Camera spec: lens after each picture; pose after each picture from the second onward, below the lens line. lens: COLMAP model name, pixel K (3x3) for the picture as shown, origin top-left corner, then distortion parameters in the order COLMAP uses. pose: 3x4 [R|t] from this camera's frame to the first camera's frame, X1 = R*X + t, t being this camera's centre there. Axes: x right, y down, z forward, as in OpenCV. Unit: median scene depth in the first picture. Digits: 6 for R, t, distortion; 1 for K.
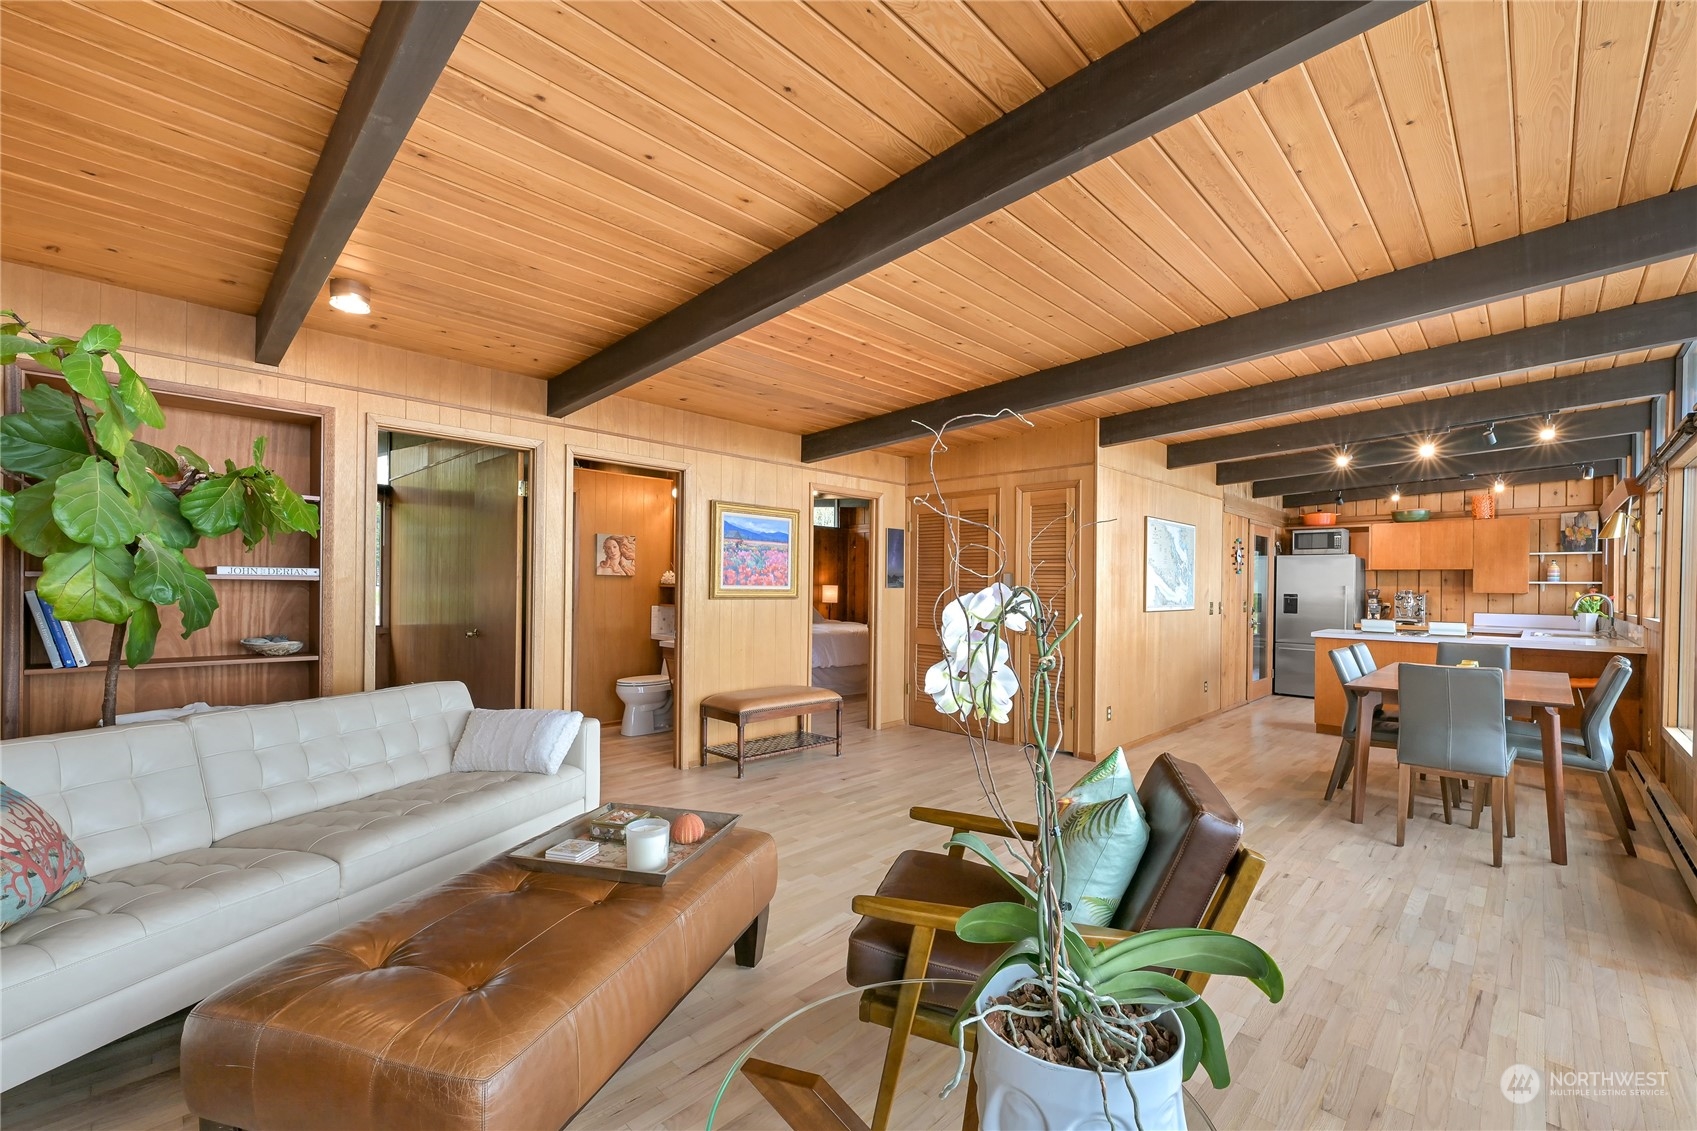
lens RADIAL K [[706.1, 0, 840.5], [0, 706.1, 569.7], [0, 0, 1]] dist [0.000589, 0.000098]
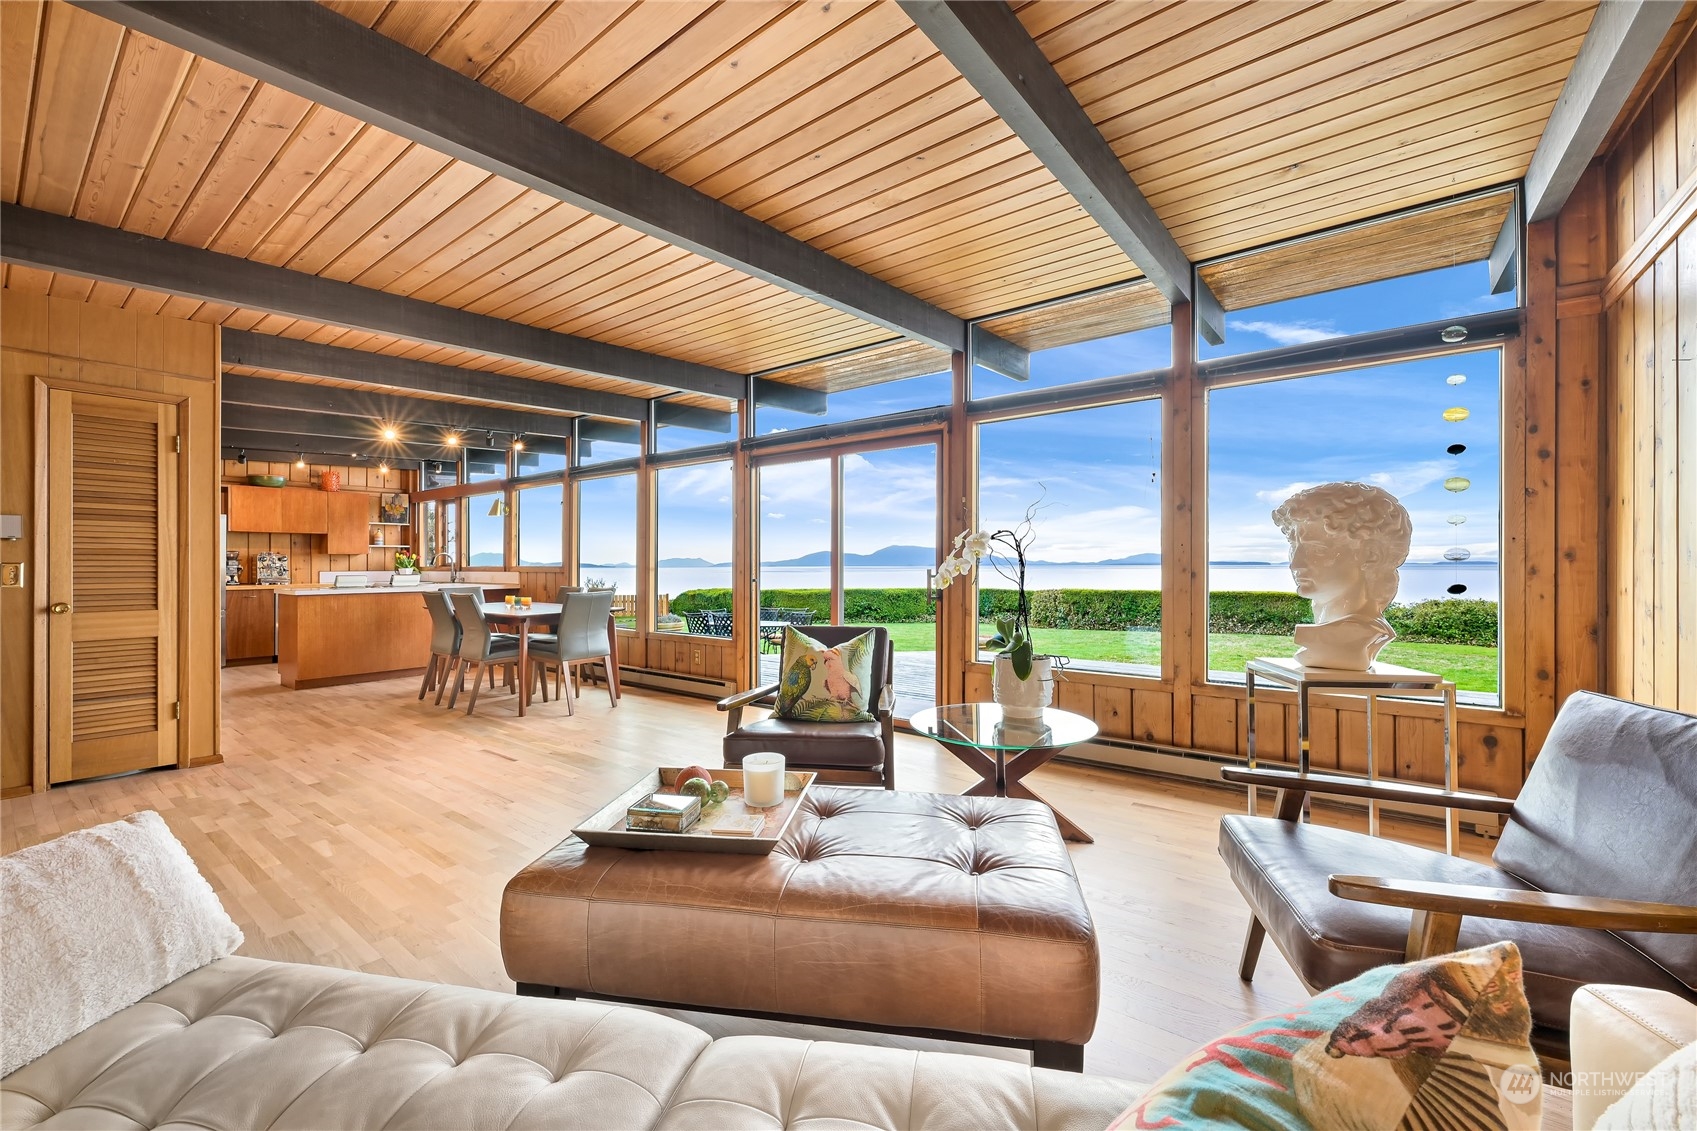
lens RADIAL K [[706.1, 0, 840.5], [0, 706.1, 569.7], [0, 0, 1]] dist [0.000589, 0.000098]
pose [[-0.096639, -0.024770, 0.995011, -0.359894], [-0.019431, 0.999547, 0.022996, 0.015854], [-0.995130, -0.017112, -0.097077, 0.279363]]
